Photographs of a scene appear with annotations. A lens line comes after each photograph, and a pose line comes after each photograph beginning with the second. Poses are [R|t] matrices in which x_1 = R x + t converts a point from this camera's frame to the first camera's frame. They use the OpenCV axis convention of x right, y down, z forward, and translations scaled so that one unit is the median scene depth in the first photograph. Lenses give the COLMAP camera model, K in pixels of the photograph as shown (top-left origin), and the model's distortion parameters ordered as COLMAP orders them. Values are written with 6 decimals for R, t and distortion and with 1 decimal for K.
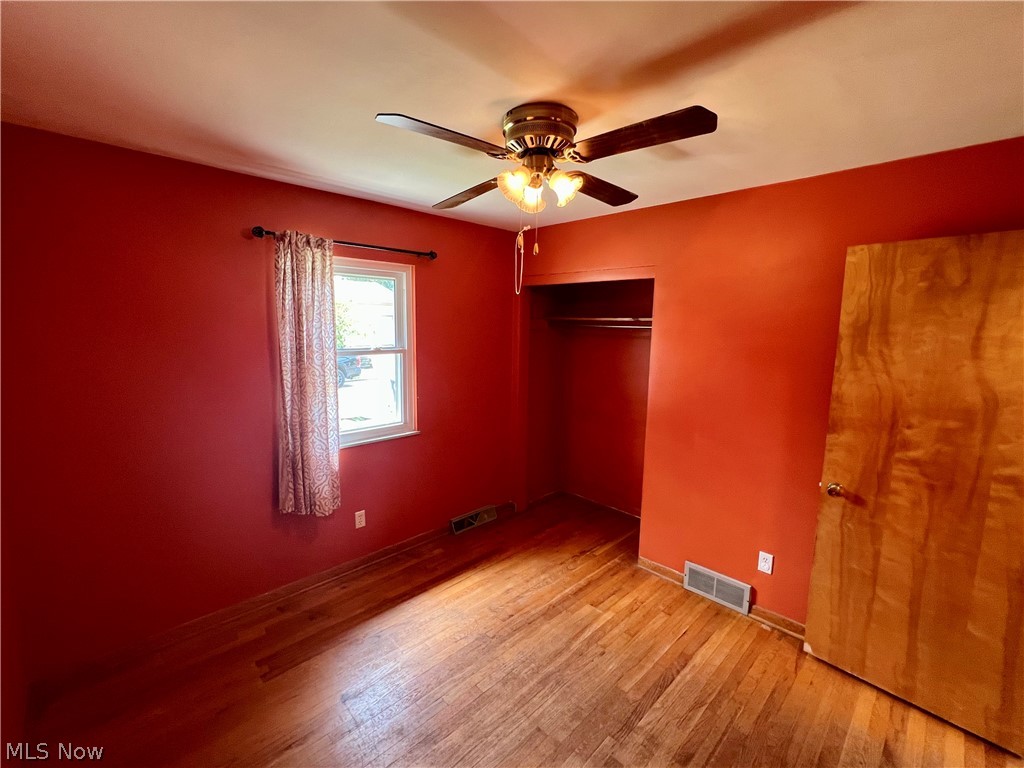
lens RADIAL K [[442.1, 0, 503.9], [0, 442.1, 381.8], [0, 0, 1]] dist [-0.001698, 0.000957]
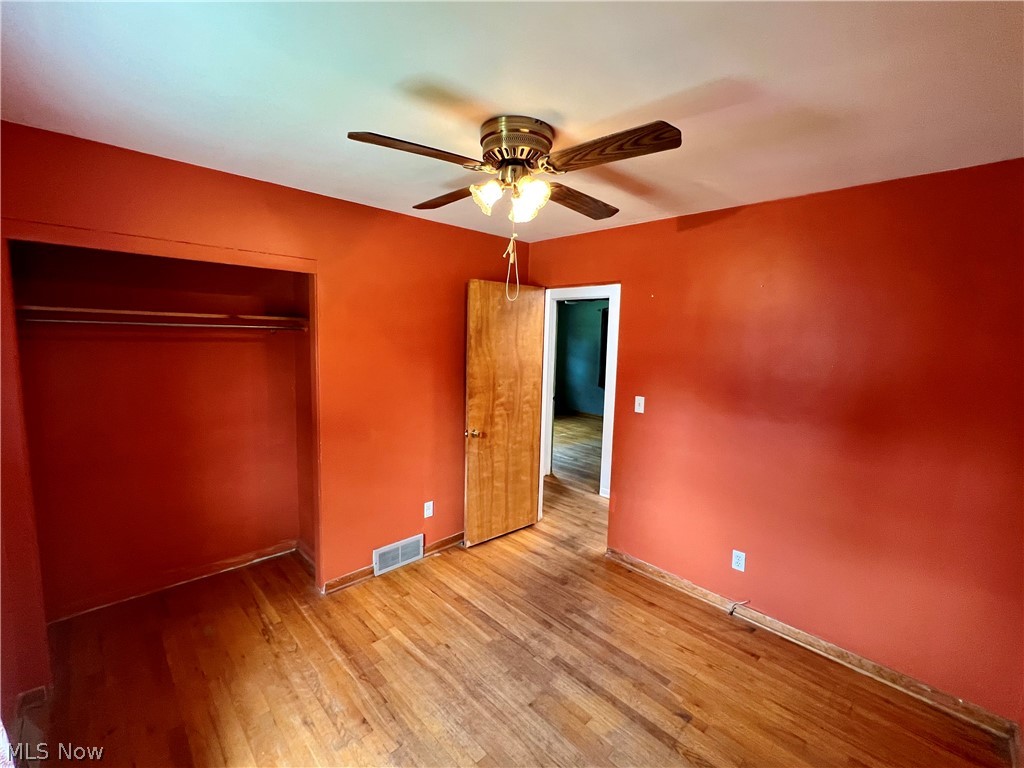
lens RADIAL K [[442.1, 0, 516.9], [0, 442.1, 381.6], [0, 0, 1]] dist [-0.001698, 0.000957]
pose [[-0.007530, -0.123754, 0.992284, -0.785431], [0.103587, 0.986877, 0.123866, -0.117458], [-0.994592, 0.103721, 0.005388, 0.825928]]
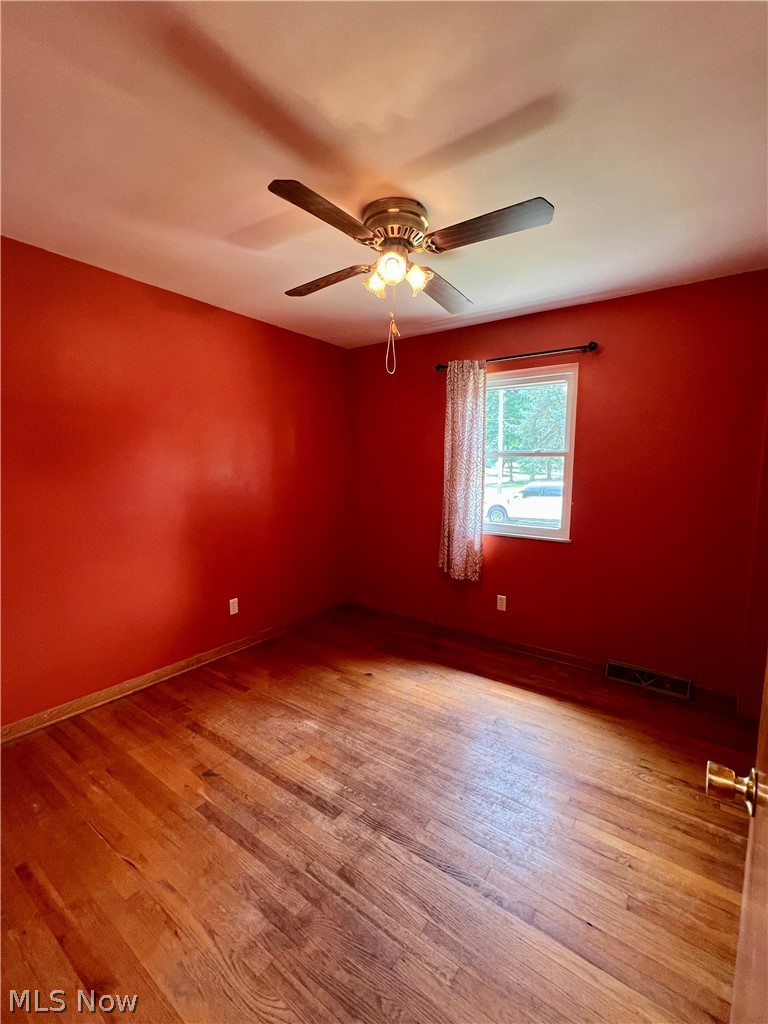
lens RADIAL K [[442.1, 0, 390.8], [0, 442.1, 510.6], [0, 0, 1]] dist [-0.001698, 0.000957]
pose [[0.179482, 0.085652, -0.980025, 0.990460], [-0.135749, 0.988829, 0.061560, 0.067431], [0.974350, 0.121988, 0.189104, 0.682226]]
